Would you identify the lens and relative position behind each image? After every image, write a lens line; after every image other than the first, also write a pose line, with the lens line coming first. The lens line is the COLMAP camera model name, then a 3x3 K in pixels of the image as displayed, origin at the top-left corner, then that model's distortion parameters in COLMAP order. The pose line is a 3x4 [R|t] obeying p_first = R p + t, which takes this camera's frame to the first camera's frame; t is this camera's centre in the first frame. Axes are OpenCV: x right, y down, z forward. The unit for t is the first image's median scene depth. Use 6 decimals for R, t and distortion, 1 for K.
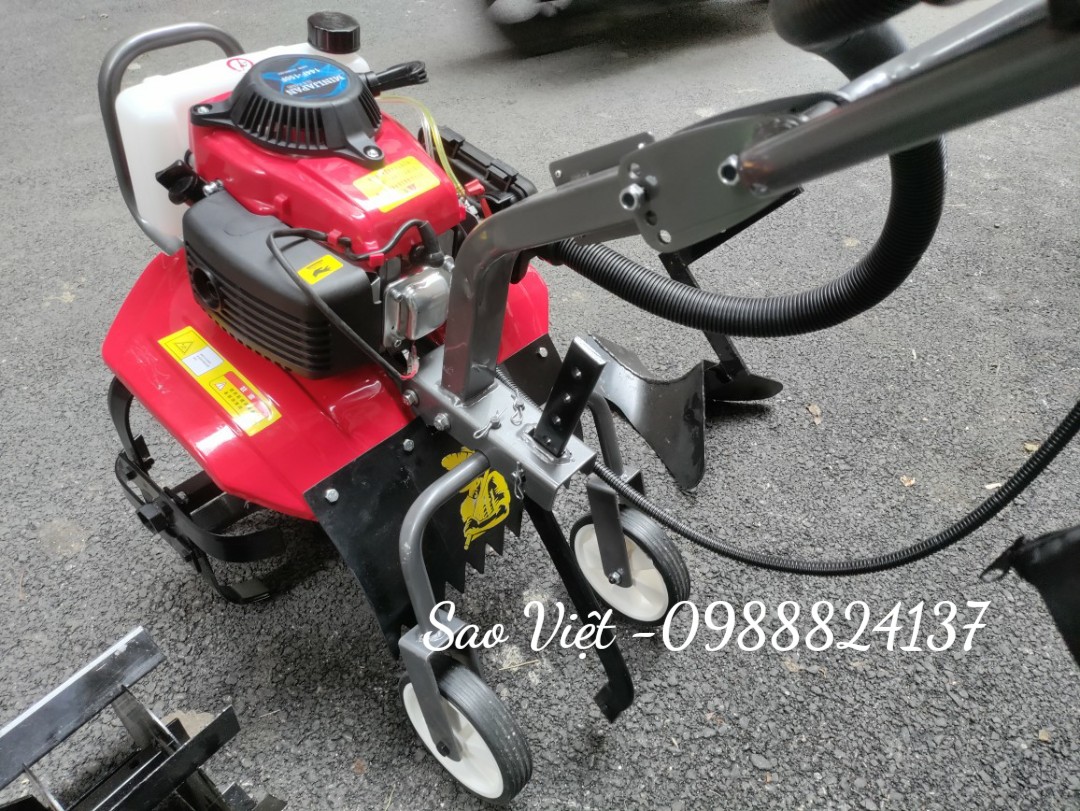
lens RADIAL K [[790.7, 0, 544.9], [0, 790.7, 405.7], [0, 0, 1]] dist [0.062154, -0.085535]
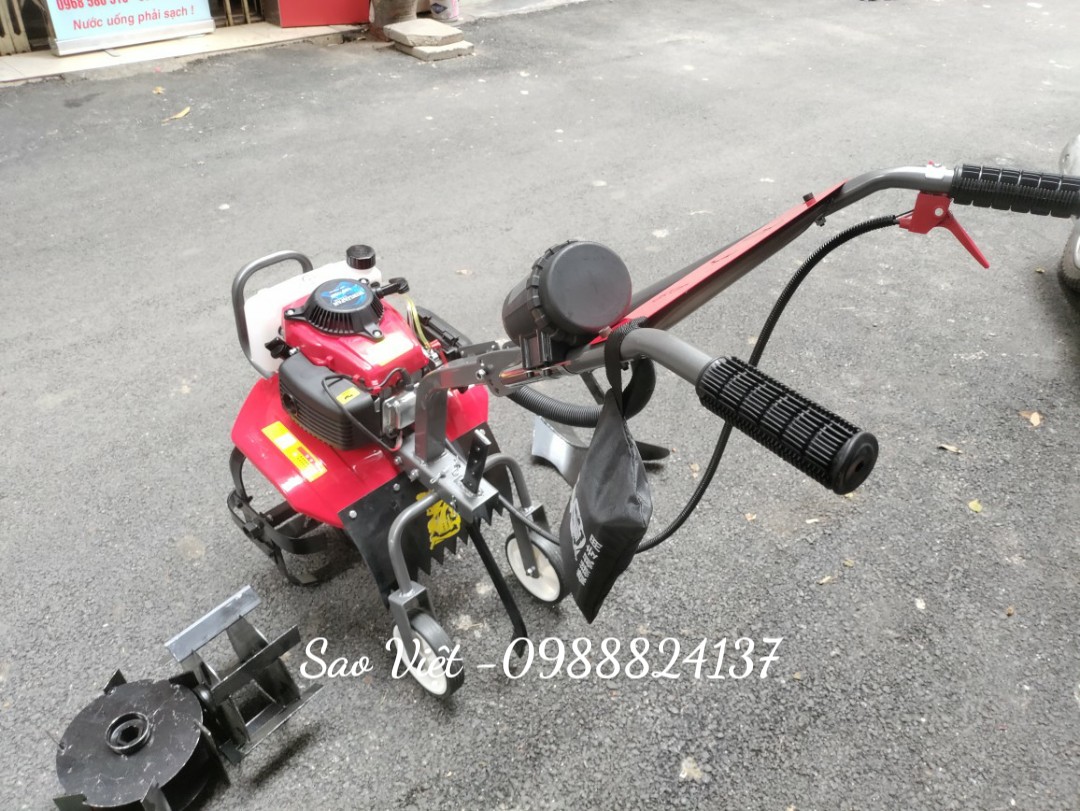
lens RADIAL K [[790.7, 0, 544.9], [0, 790.7, 405.7], [0, 0, 1]] dist [0.062154, -0.085535]
pose [[0.998497, -0.001422, -0.054782, 0.237399], [-0.002376, 0.997600, -0.069198, -0.009956], [0.054749, 0.069224, 0.996098, -0.706620]]
